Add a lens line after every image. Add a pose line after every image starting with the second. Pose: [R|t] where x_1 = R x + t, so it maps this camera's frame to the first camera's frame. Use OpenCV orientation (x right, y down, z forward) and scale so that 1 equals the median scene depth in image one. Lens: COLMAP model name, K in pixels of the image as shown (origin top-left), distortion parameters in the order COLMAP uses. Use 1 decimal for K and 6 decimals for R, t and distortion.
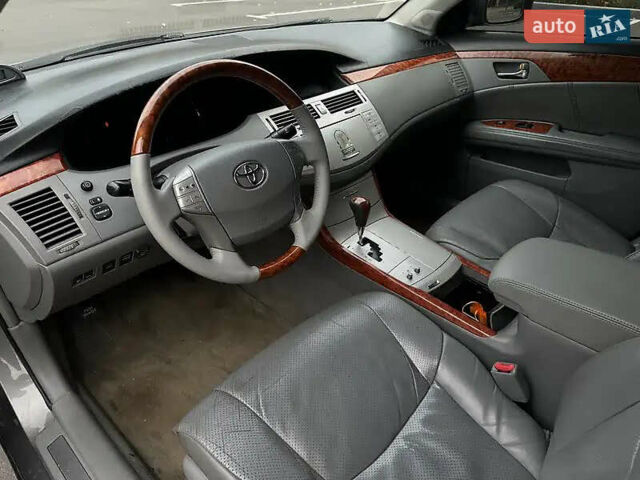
lens RADIAL K [[451.6, 0, 320.0], [0, 451.6, 240.0], [0, 0, 1]] dist [0.075752, -0.110766]
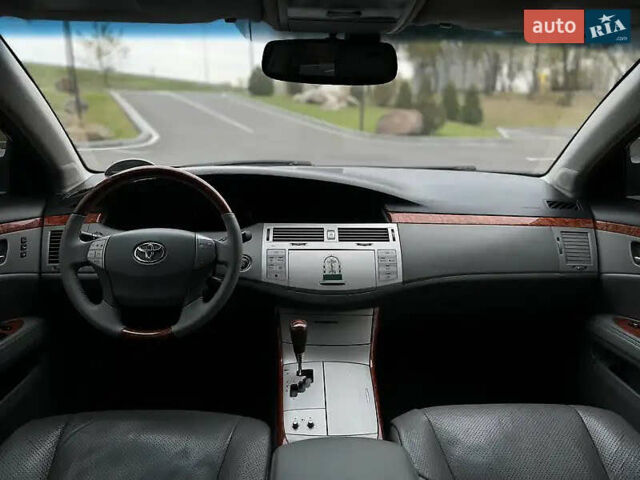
lens RADIAL K [[440.0, 0, 323.3], [0, 440.0, 257.7], [0, 0, 1]] dist [0.074711, -0.095818]
pose [[0.721066, 0.239255, -0.650247, 0.715344], [-0.393047, 0.914118, -0.099509, -0.148193], [0.570594, 0.327330, 0.753178, 0.282023]]
